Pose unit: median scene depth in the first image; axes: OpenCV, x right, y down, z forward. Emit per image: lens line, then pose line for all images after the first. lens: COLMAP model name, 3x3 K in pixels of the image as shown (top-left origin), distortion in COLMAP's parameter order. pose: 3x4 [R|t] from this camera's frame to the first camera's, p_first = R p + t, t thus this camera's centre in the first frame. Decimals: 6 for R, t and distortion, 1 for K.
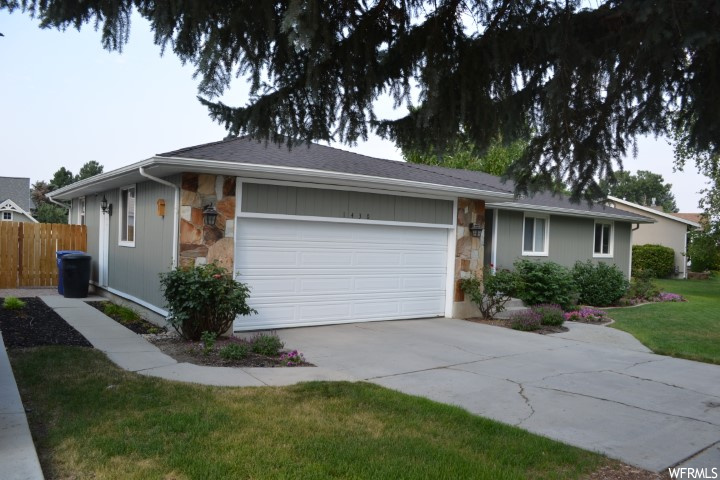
lens RADIAL K [[586.4, 0, 360.0], [0, 586.4, 240.0], [0, 0, 1]] dist [-0.068778, -0.003397]
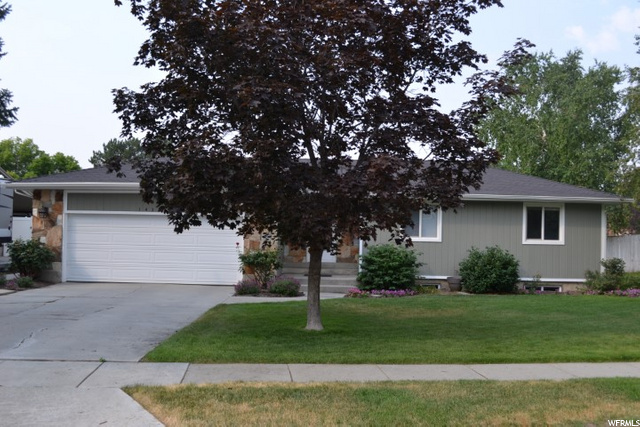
lens RADIAL K [[632.6, 0, 320.0], [0, 632.6, 213.5], [0, 0, 1]] dist [-0.054957, -0.000965]
pose [[0.783806, -0.038565, -0.619807, 1.148035], [0.007026, 0.998557, -0.053245, 0.048524], [0.620966, 0.037379, 0.782946, 0.021825]]
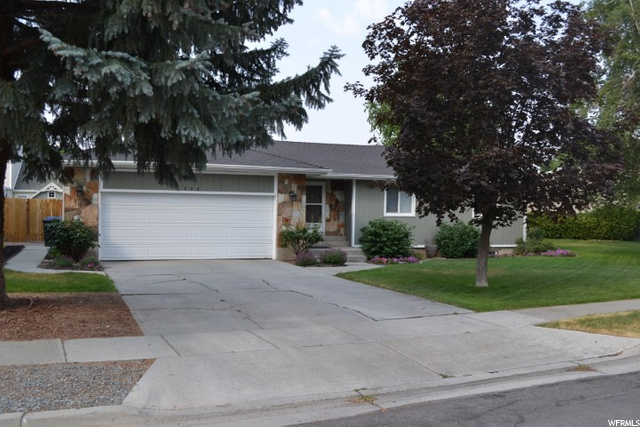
lens RADIAL K [[632.6, 0, 320.0], [0, 632.6, 213.5], [0, 0, 1]] dist [-0.054957, -0.000965]
pose [[0.961546, -0.017057, -0.274115, 0.675611], [0.016883, 0.999853, -0.002994, 0.029679], [0.274126, -0.001749, 0.961692, -0.426722]]
